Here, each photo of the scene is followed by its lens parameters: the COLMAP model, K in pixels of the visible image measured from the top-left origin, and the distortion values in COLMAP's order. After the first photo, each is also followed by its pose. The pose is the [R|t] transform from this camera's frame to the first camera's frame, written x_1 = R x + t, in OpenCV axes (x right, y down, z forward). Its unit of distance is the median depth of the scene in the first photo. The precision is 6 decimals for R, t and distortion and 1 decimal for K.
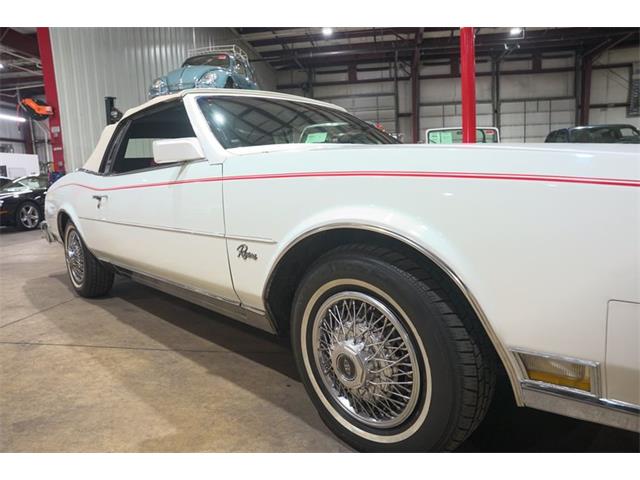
lens RADIAL K [[436.8, 0, 323.0], [0, 436.8, 240.8], [0, 0, 1]] dist [-0.121987, 0.091651]
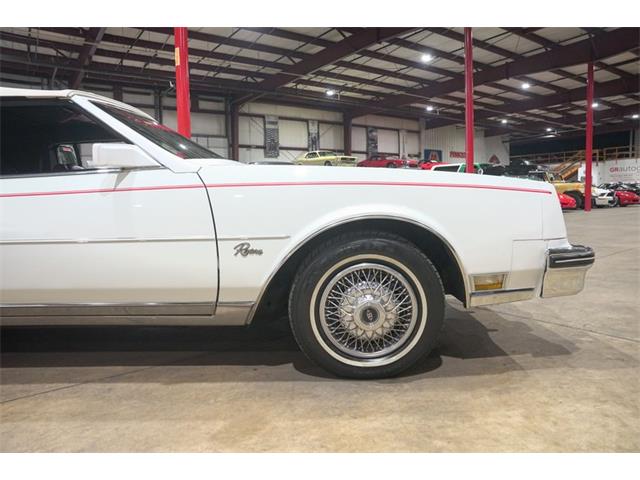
lens RADIAL K [[436.8, 0, 319.0], [0, 436.8, 244.4], [0, 0, 1]] dist [-0.121987, 0.091651]
pose [[0.709917, -0.052374, 0.702336, -0.632705], [0.096607, 0.995046, -0.023448, 0.043294], [-0.697629, 0.084496, 0.711460, 0.037674]]
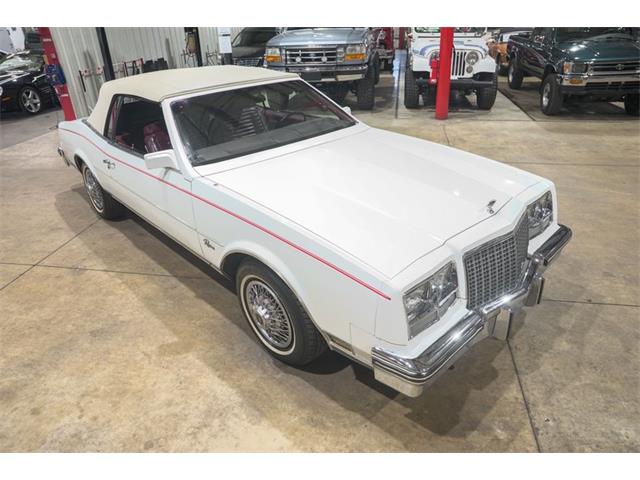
lens RADIAL K [[436.8, 0, 322.6], [0, 436.8, 240.0], [0, 0, 1]] dist [-0.121987, 0.091651]
pose [[0.999852, 0.011926, -0.012376, 0.211050], [-0.006984, 0.939867, 0.341470, -0.418353], [0.015704, -0.341333, 0.939811, -0.414829]]
